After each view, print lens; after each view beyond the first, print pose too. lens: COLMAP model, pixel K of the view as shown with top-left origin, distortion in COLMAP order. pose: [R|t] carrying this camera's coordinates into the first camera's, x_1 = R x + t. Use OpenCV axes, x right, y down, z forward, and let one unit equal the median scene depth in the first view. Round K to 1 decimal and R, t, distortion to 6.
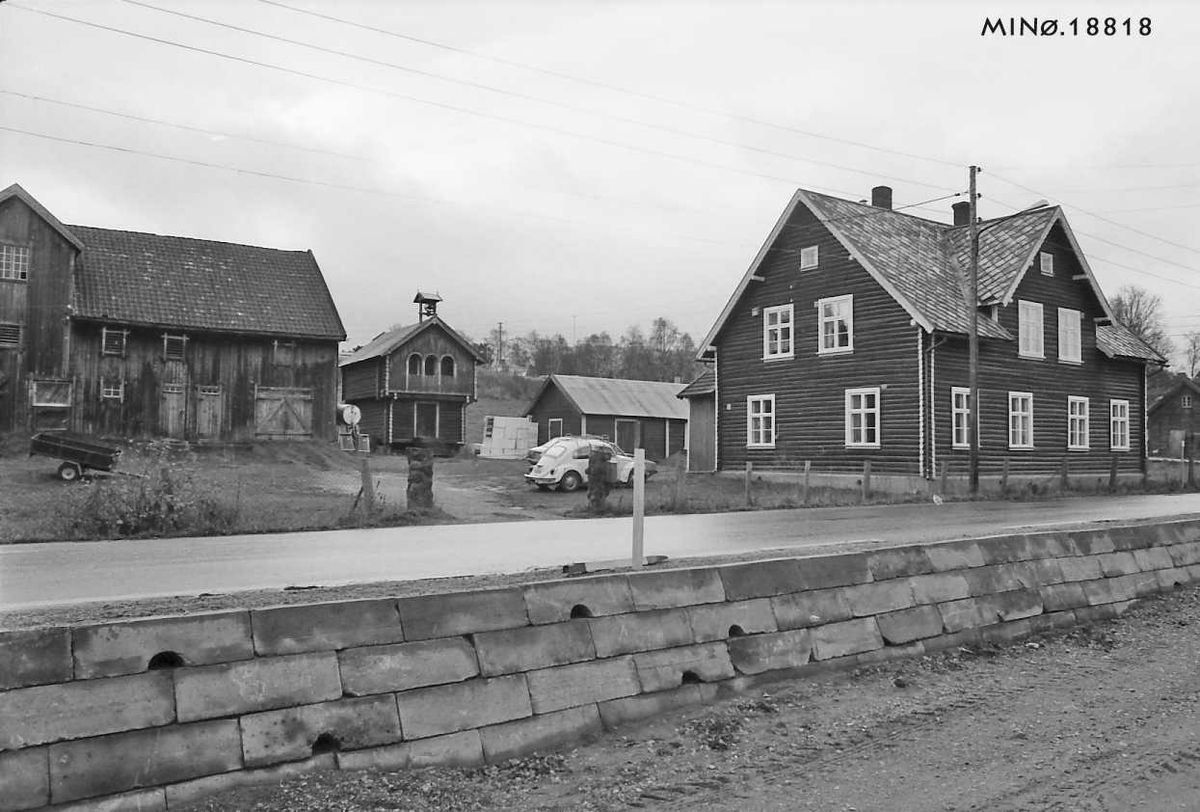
lens RADIAL K [[935.1, 0, 599.8], [0, 935.1, 404.6], [0, 0, 1]] dist [-0.038225, 0.018428]
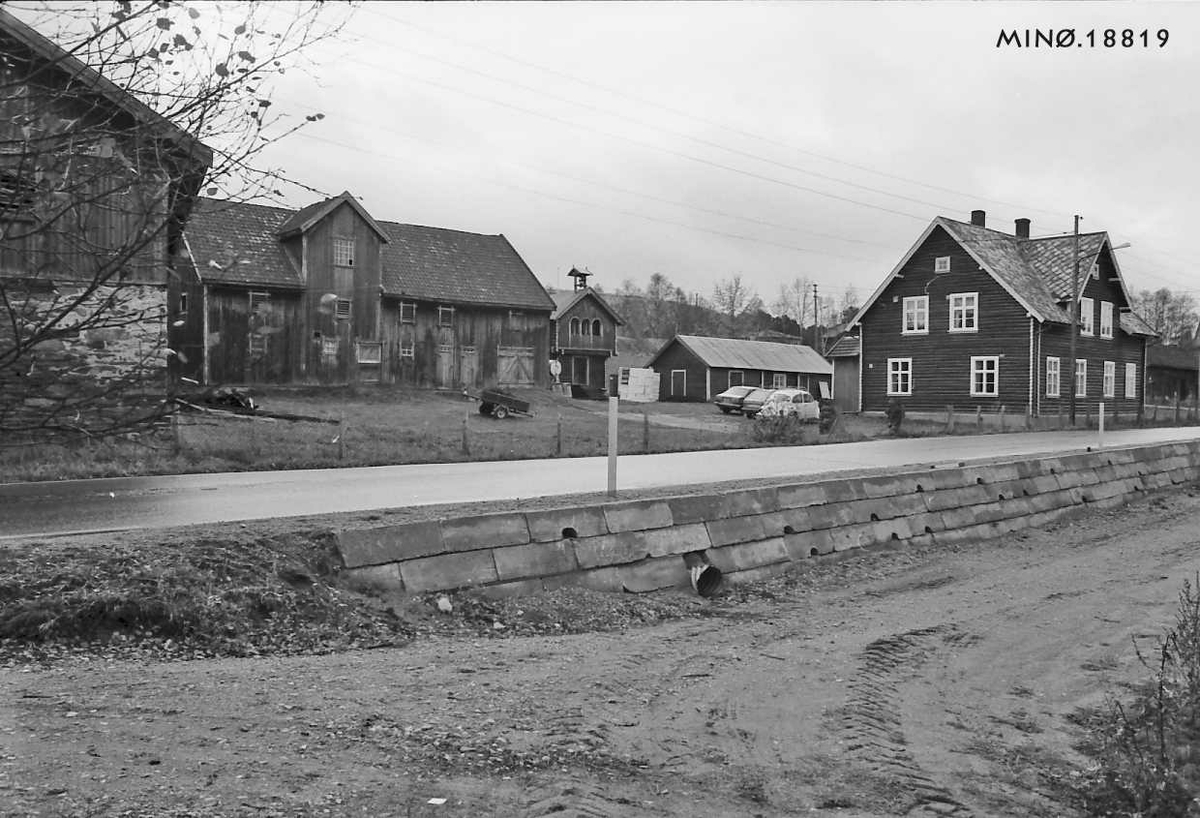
lens RADIAL K [[932.7, 0, 603.0], [0, 932.7, 407.0], [0, 0, 1]] dist [-0.040852, 0.020730]
pose [[0.994281, 0.000153, 0.106795, -0.397225], [-0.007243, 0.997793, 0.065999, -0.024458], [-0.106549, -0.066396, 0.992088, -0.337110]]
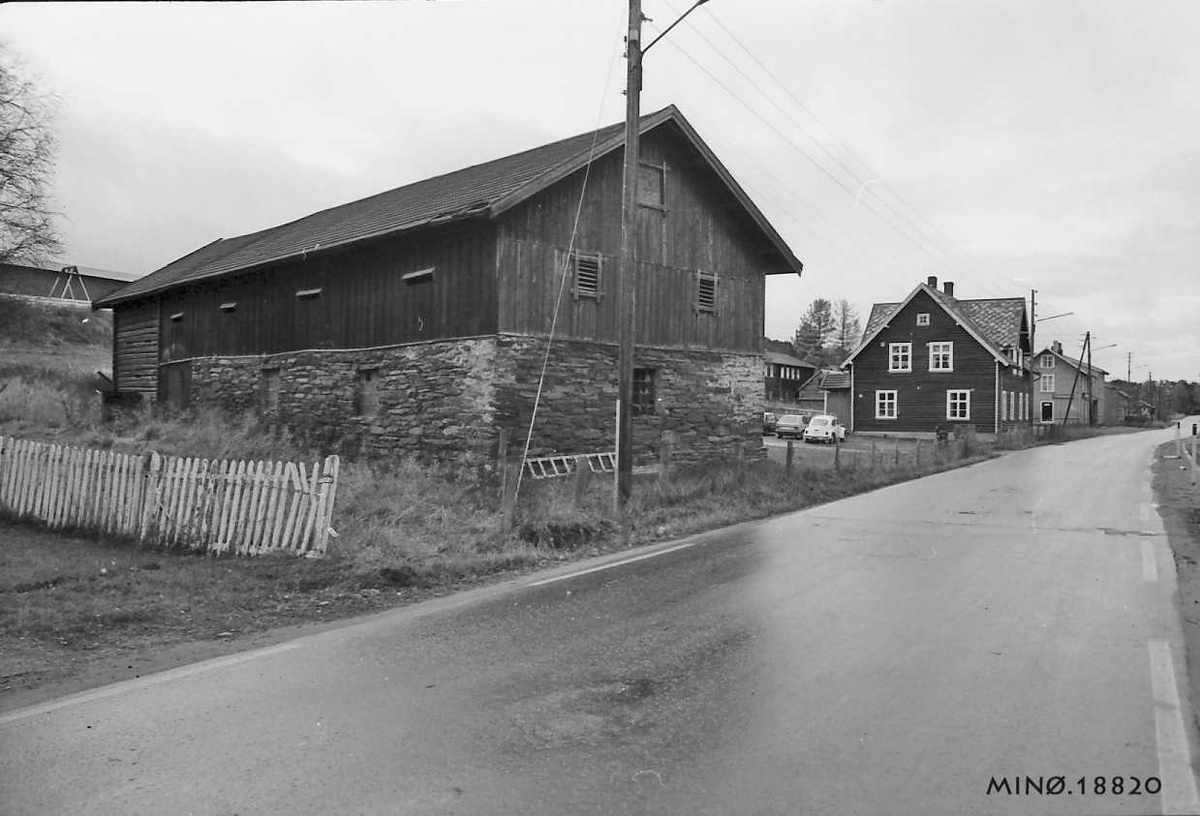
lens RADIAL K [[935.1, 0, 596.4], [0, 935.1, 415.3], [0, 0, 1]] dist [-0.038225, 0.018428]
pose [[0.921128, -0.002715, 0.389250, -0.986449], [-0.020334, 0.998275, 0.055082, -0.046886], [-0.388728, -0.058652, 0.919484, -0.431326]]
